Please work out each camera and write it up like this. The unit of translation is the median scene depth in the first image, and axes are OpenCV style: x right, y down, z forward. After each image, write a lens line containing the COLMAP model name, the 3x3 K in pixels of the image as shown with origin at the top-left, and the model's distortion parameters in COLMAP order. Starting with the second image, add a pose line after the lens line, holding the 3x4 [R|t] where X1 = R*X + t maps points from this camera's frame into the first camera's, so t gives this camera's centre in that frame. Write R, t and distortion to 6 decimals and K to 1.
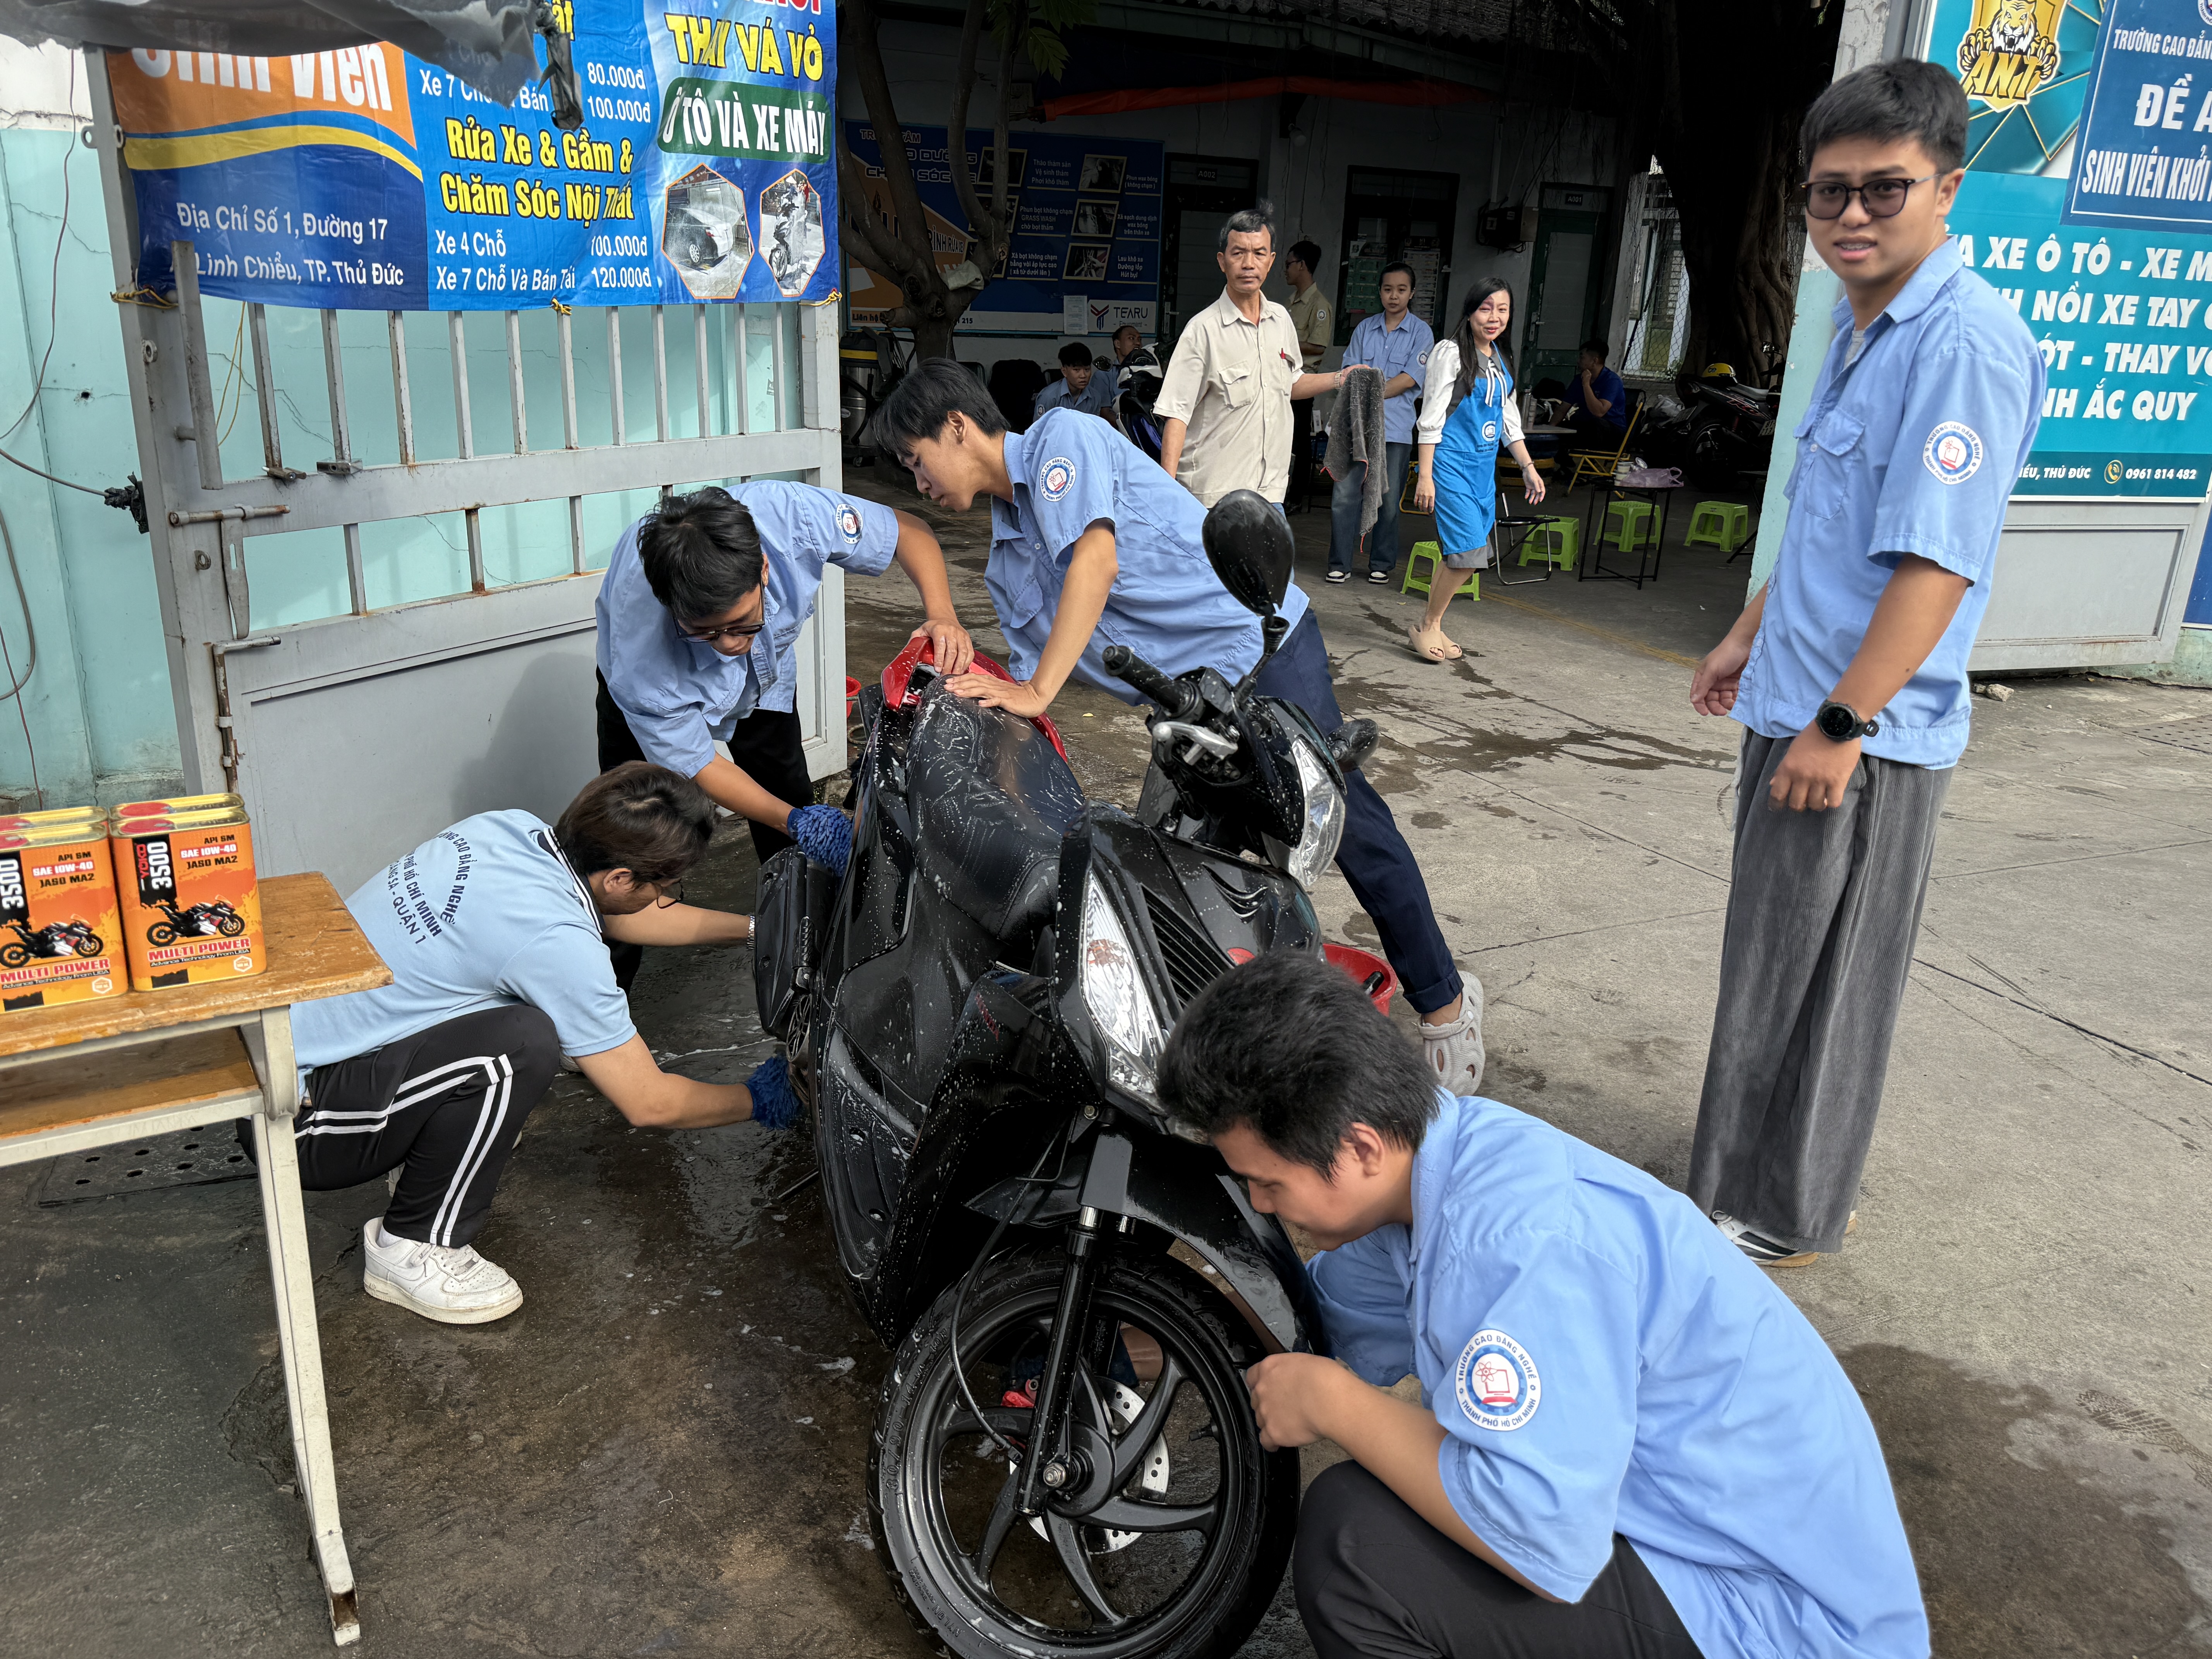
lens RADIAL K [[1604.5, 0, 1106.0], [0, 1604.5, 829.5], [0, 0, 1]] dist [0.058289, -0.061173]
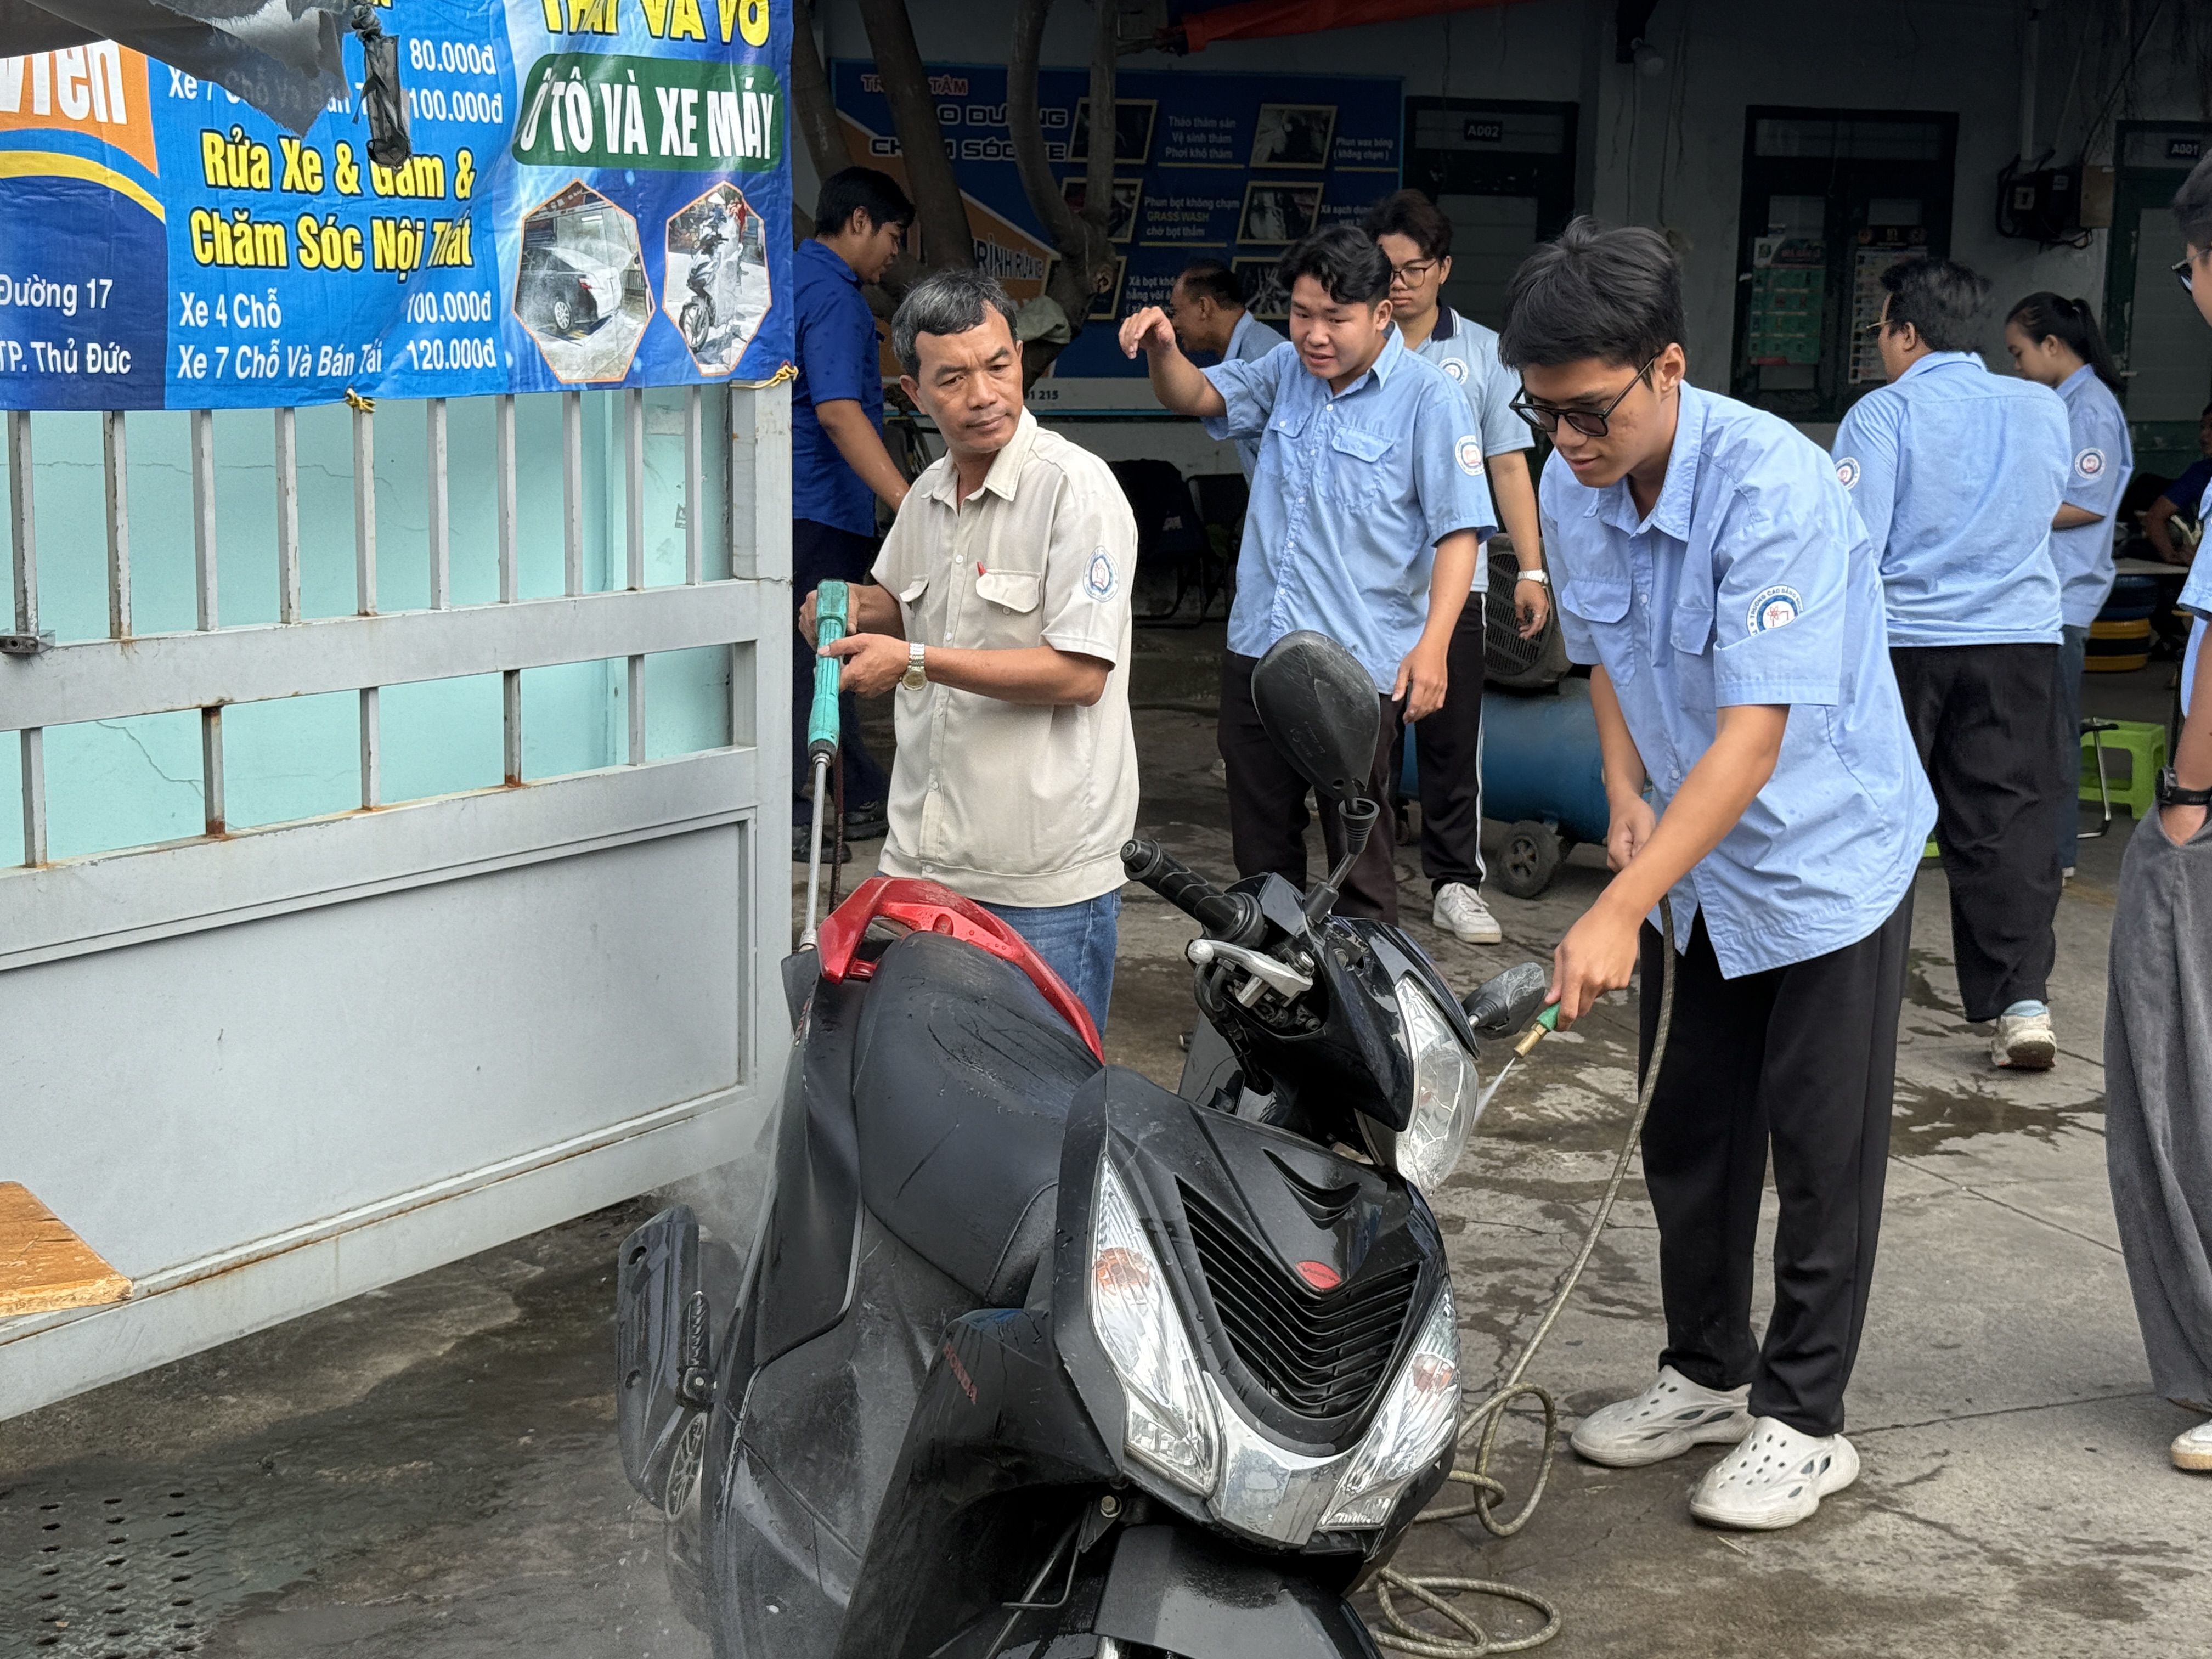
lens RADIAL K [[3232.7, 0, 1105.0], [0, 3232.7, 876.6], [0, 0, 1]] dist [0.209350, -0.155937]
pose [[0.997312, -0.012134, -0.072258, 0.052589], [0.000582, 0.987473, -0.157787, 0.071564], [0.073268, 0.157321, 0.984826, -0.236474]]
